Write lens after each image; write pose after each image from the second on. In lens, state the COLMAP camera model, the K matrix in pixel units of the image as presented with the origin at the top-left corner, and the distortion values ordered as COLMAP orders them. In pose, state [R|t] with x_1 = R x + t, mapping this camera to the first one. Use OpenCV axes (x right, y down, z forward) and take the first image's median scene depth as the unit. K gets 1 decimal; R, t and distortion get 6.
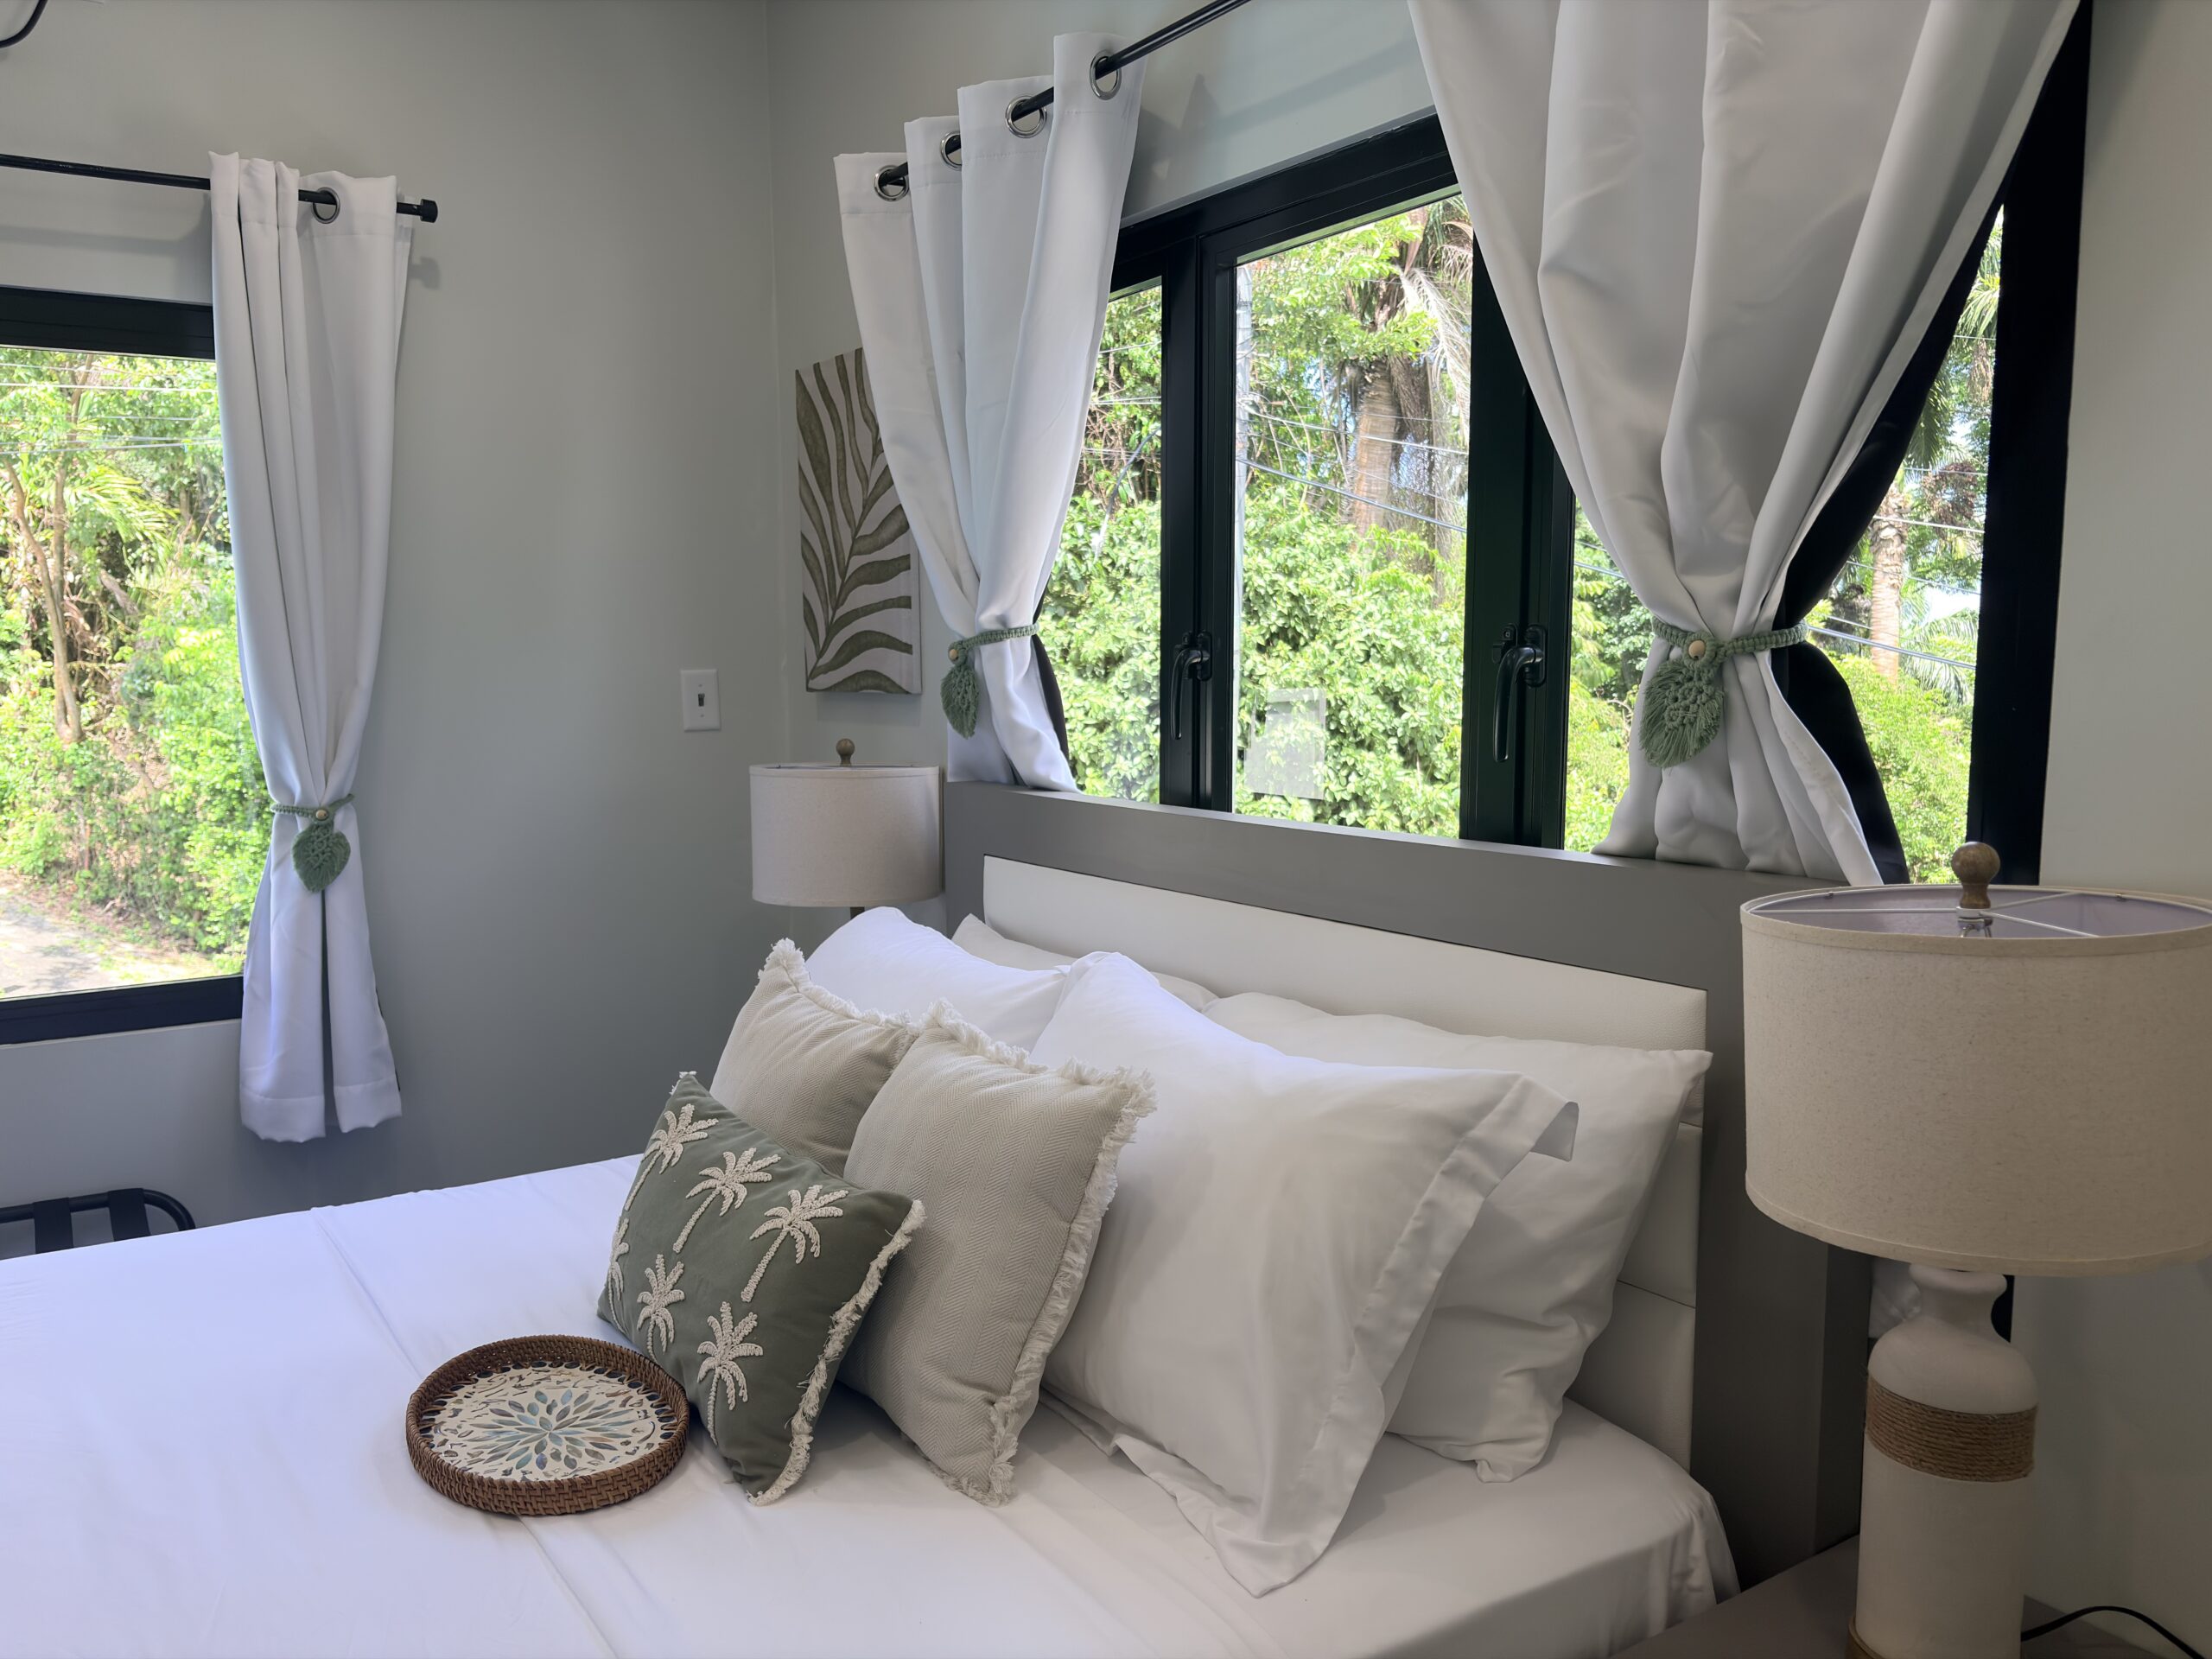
lens RADIAL K [[1692.6, 0, 1106.0], [0, 1692.6, 829.5], [0, 0, 1]] dist [0.010080, 0.009760]
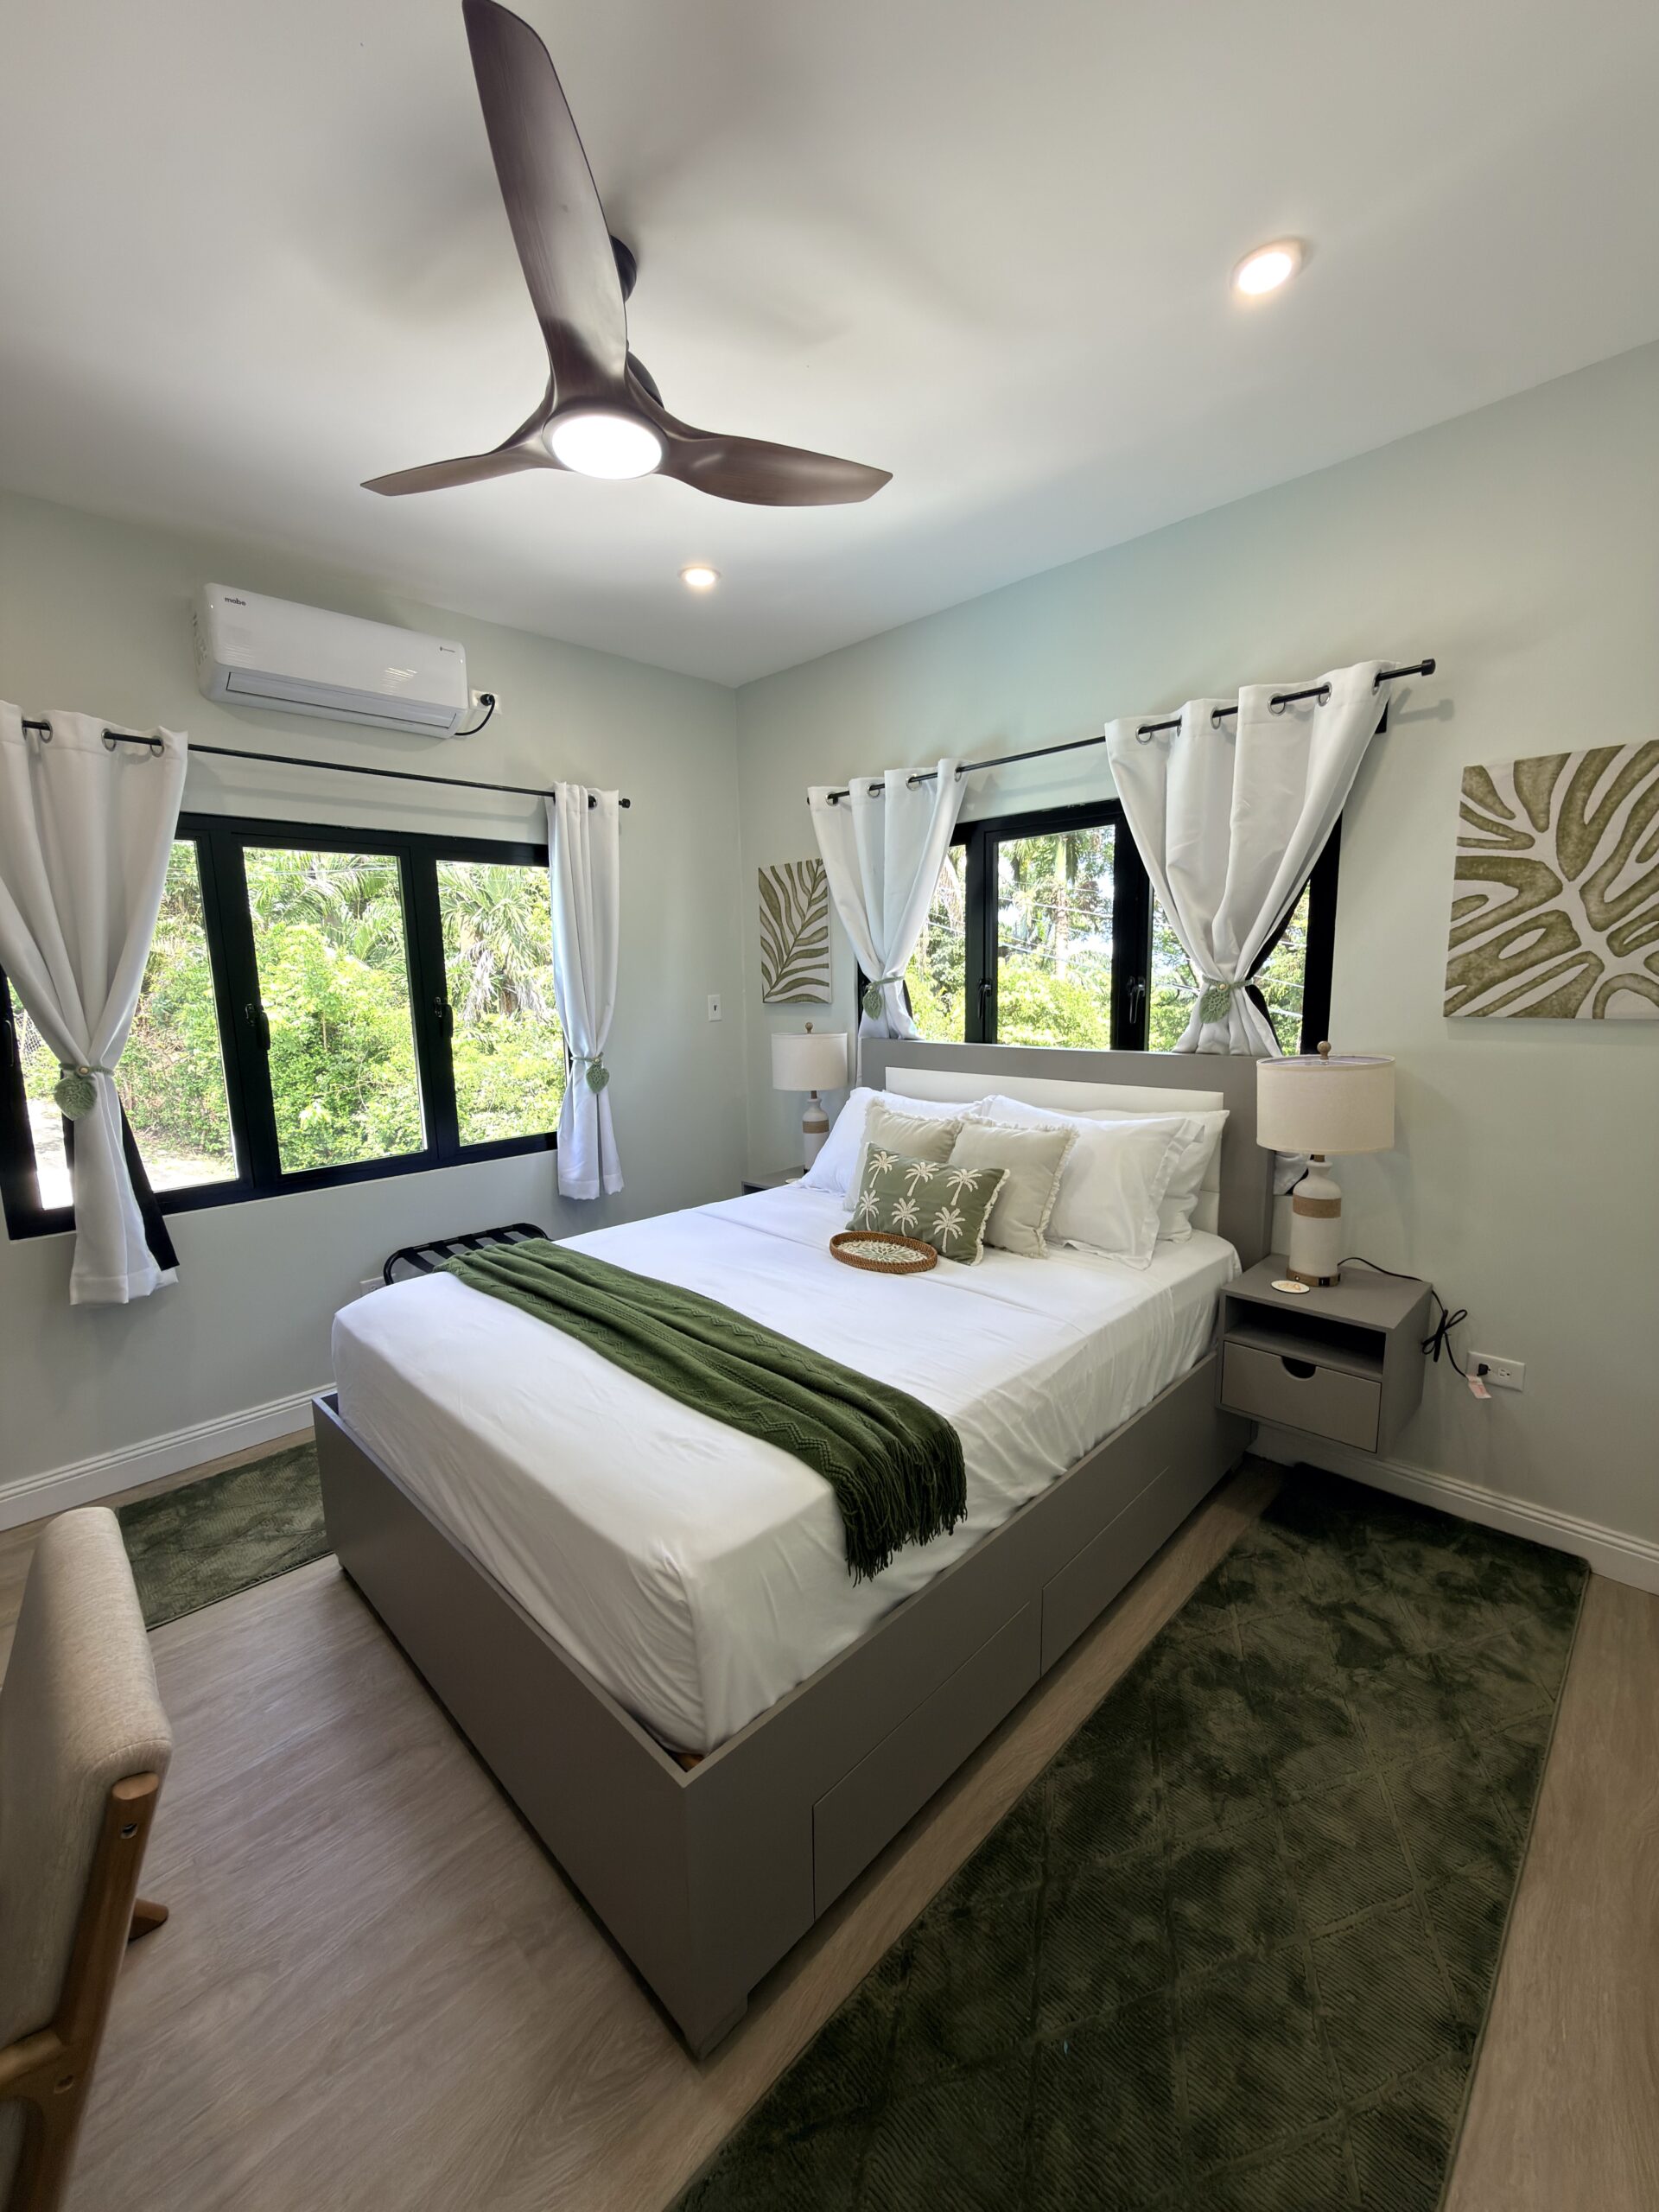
lens RADIAL K [[891.4, 0, 827.3], [0, 891.4, 1083.6], [0, 0, 1]] dist [0.001182, 0.000042]
pose [[0.979551, -0.039807, 0.197219, -0.480213], [0.036092, 0.999097, 0.022396, 0.008849], [-0.197933, -0.014820, 0.980104, -0.342285]]
